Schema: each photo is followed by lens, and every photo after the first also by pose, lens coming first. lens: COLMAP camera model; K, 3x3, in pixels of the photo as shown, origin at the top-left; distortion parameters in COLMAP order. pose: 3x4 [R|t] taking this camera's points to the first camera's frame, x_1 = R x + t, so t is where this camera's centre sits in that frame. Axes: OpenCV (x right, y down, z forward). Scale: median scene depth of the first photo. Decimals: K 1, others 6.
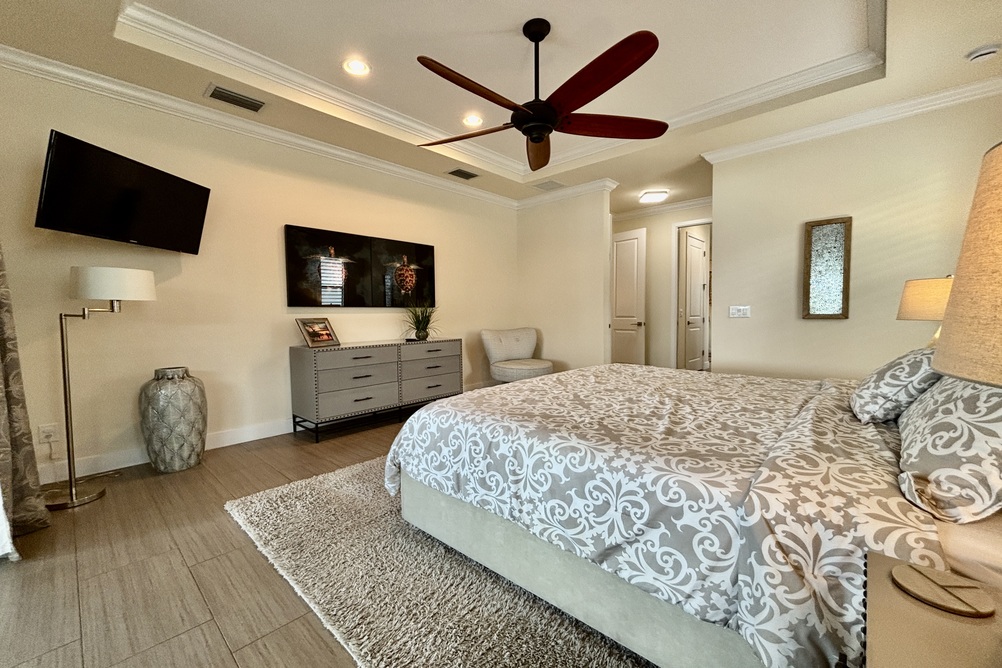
lens RADIAL K [[407.2, 0, 497.7], [0, 407.2, 332.9], [0, 0, 1]] dist [0.002122, 0.000208]
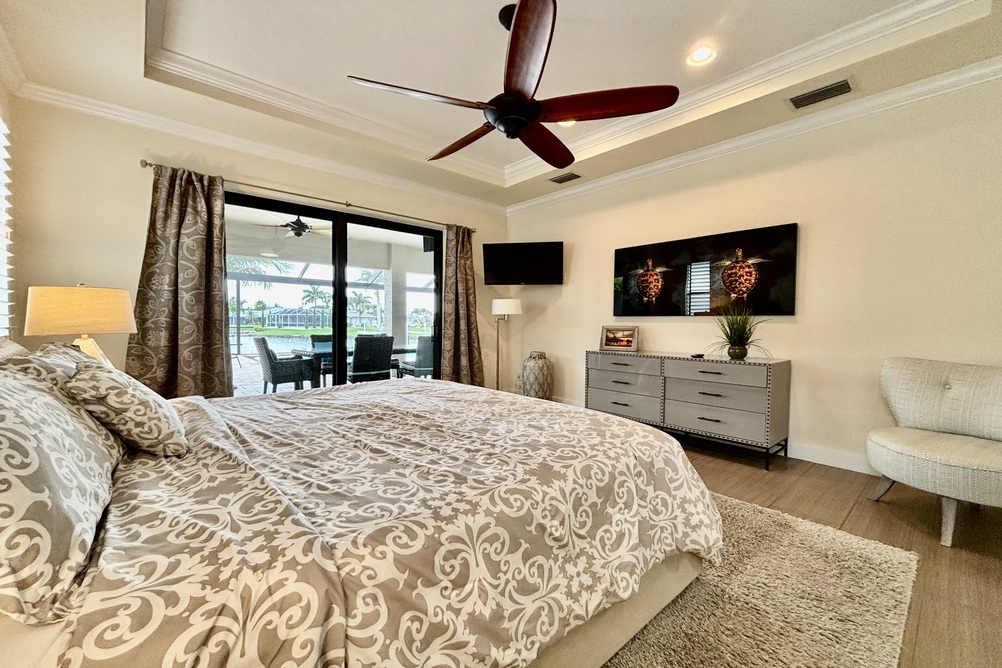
lens RADIAL K [[407.2, 0, 497.7], [0, 407.2, 332.9], [0, 0, 1]] dist [0.002122, 0.000208]
pose [[-0.088230, 0.027404, -0.995723, 0.709875], [-0.055680, 0.997923, 0.032399, -0.033561], [0.994543, 0.058301, -0.086521, 0.729570]]
